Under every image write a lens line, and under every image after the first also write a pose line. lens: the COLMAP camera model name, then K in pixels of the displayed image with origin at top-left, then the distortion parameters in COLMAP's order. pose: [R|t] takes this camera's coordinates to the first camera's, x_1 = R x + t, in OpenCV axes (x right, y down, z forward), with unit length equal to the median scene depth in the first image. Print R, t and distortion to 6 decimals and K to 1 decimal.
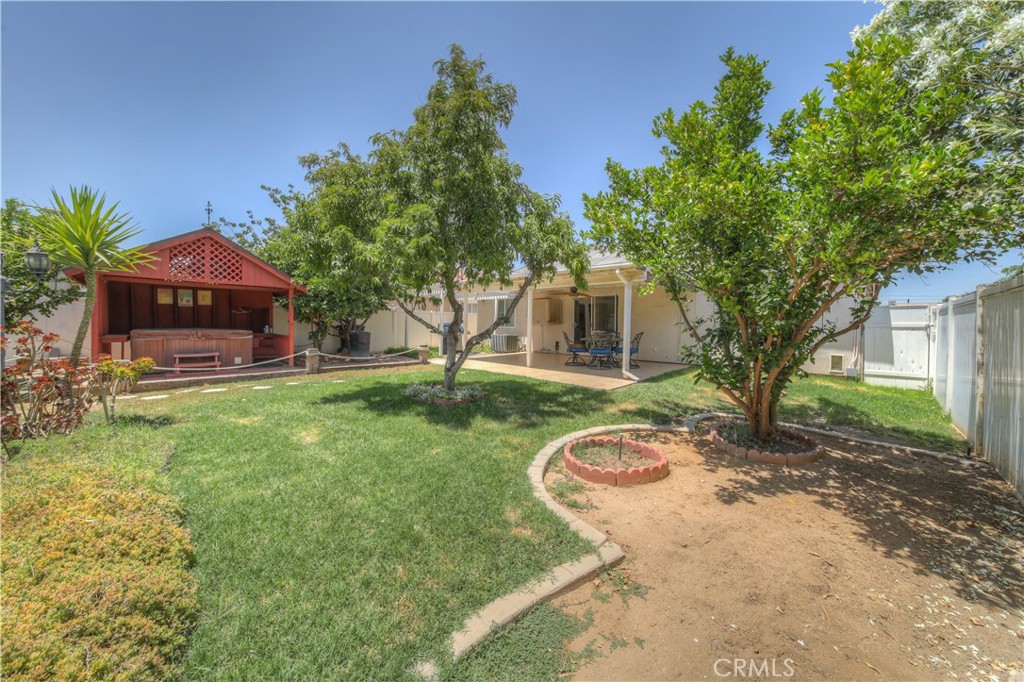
lens RADIAL K [[364.3, 0, 512.7], [0, 364.3, 326.7], [0, 0, 1]] dist [0.000464, -0.000005]
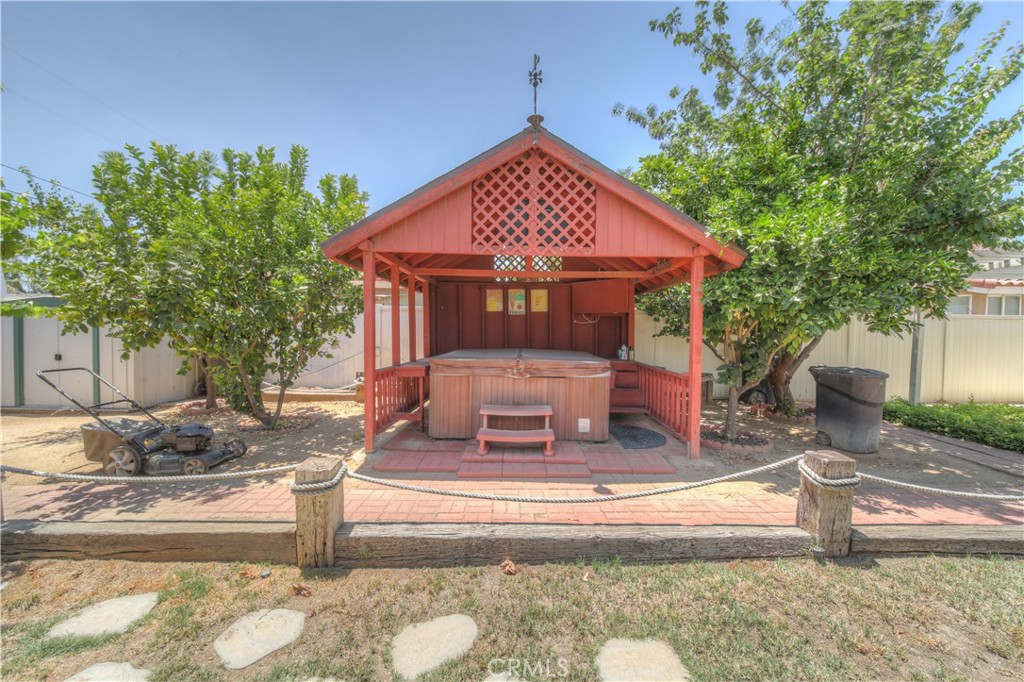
lens RADIAL K [[364.3, 0, 512.7], [0, 364.3, 326.7], [0, 0, 1]] dist [0.000464, -0.000005]
pose [[0.688483, -0.007854, -0.725210, -0.507767], [-0.015821, 0.999541, -0.025844, -0.020192], [0.725080, 0.029266, 0.688042, 0.646934]]
